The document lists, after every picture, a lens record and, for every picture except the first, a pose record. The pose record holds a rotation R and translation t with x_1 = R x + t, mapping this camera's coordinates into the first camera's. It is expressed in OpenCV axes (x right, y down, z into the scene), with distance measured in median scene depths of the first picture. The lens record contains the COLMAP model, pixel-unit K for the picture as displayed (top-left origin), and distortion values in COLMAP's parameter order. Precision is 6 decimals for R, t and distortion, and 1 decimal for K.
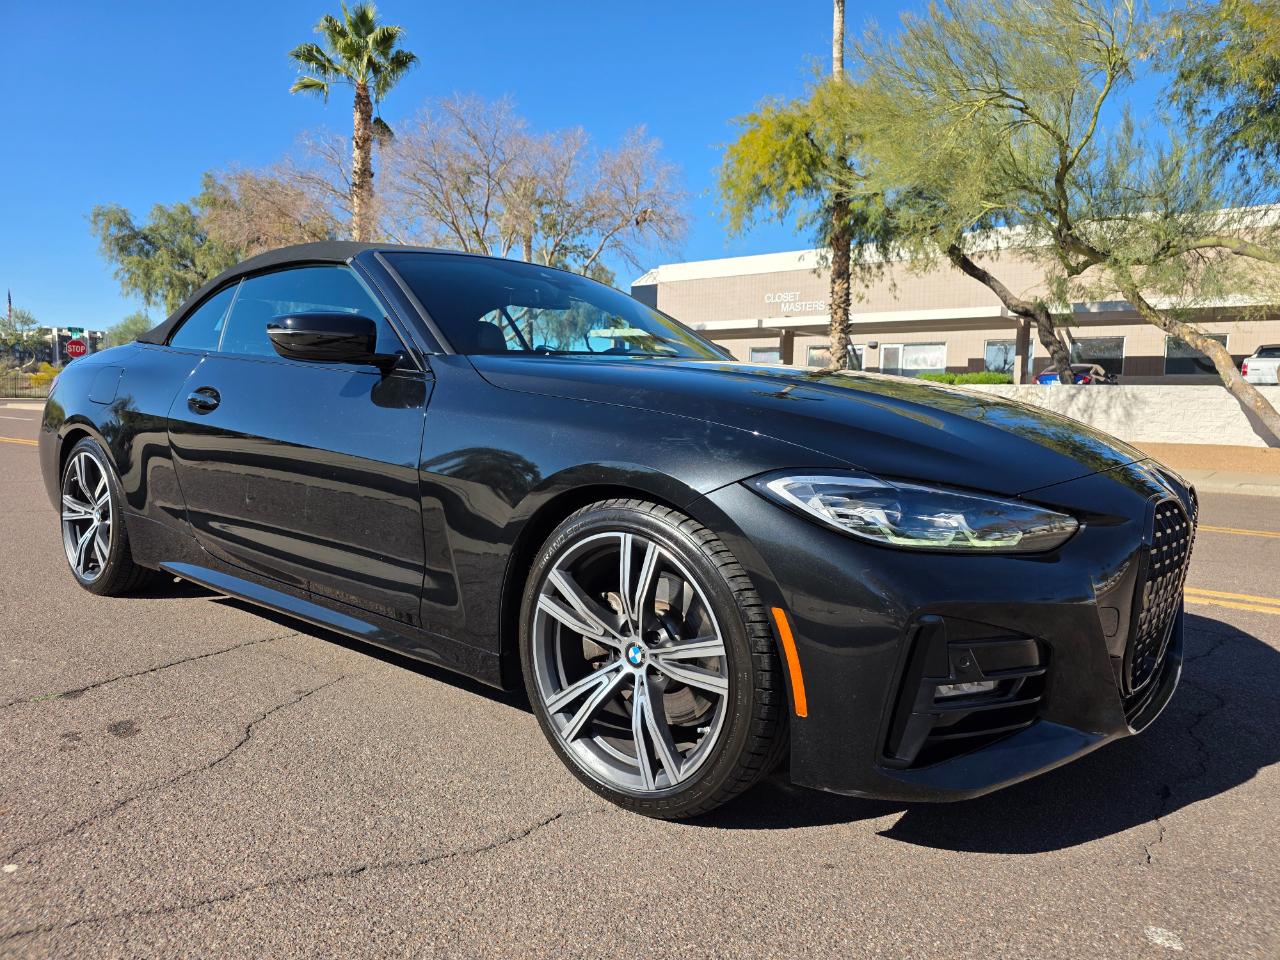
lens RADIAL K [[873.8, 0, 646.2], [0, 873.8, 471.7], [0, 0, 1]] dist [0.047400, -0.041956]
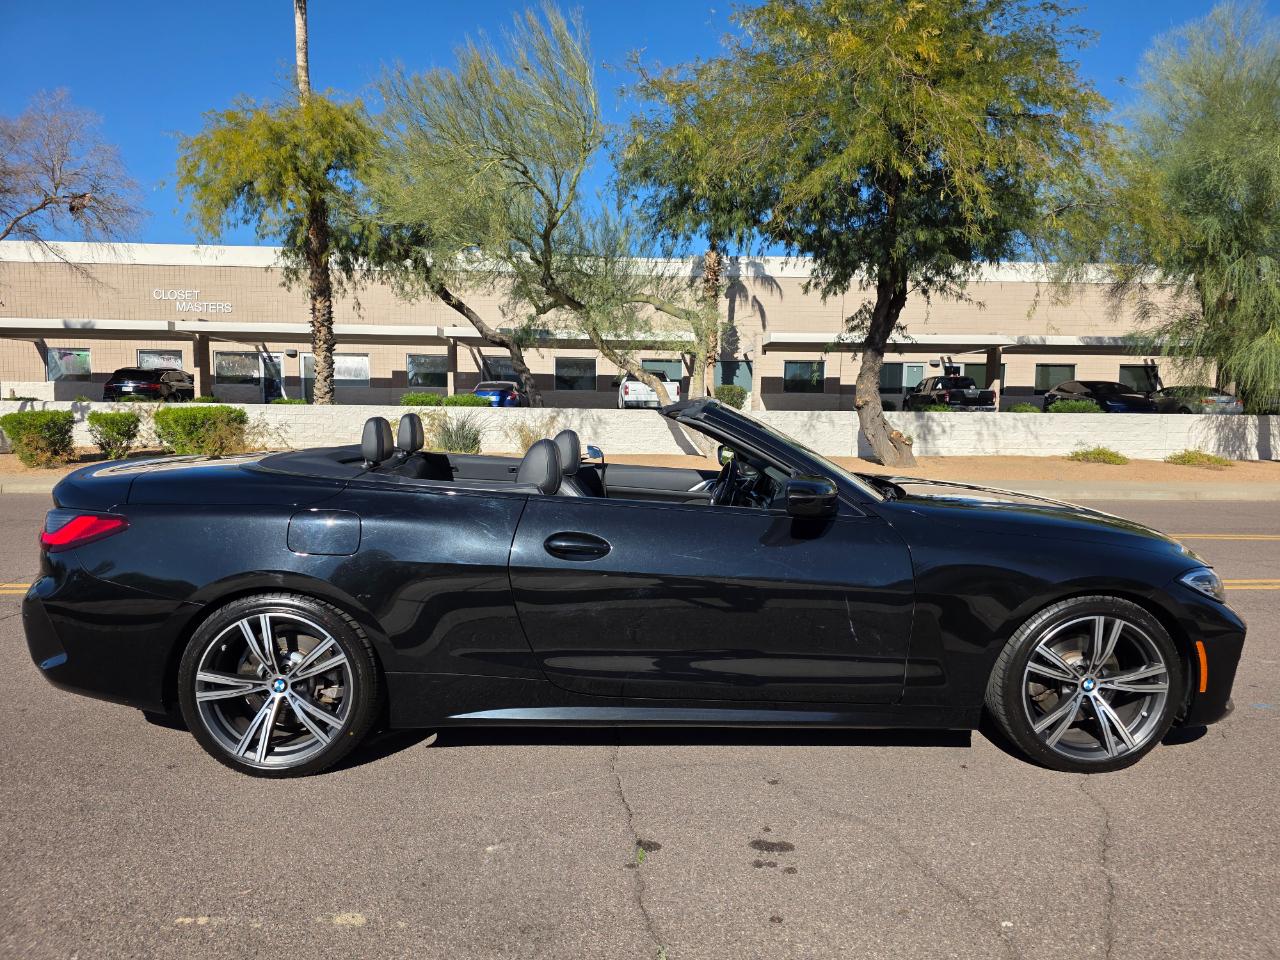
lens RADIAL K [[874.6, 0, 651.7], [0, 874.6, 483.3], [0, 0, 1]] dist [0.045287, -0.039420]
pose [[0.742191, -0.068563, 0.666672, -0.226170], [0.056753, 0.997610, 0.039417, -0.038646], [-0.667781, 0.008581, 0.744308, 0.034663]]
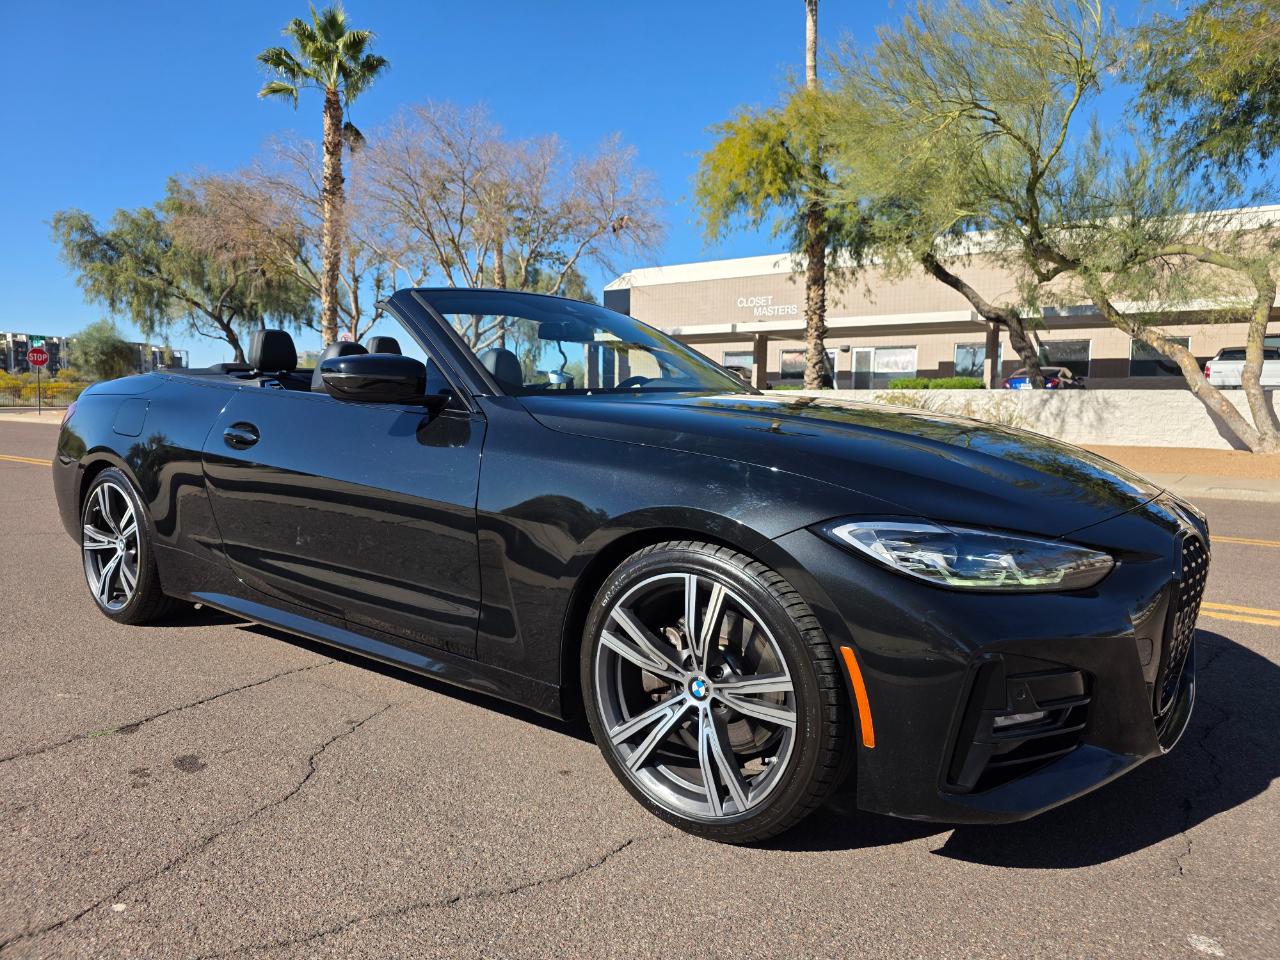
lens RADIAL K [[876.1, 0, 644.3], [0, 876.1, 477.5], [0, 0, 1]] dist [0.046750, -0.042734]
pose [[0.999424, -0.010481, 0.032275, -0.013937], [0.010351, 0.999938, 0.004196, -0.006425], [-0.032317, -0.003859, 0.999470, -0.007324]]
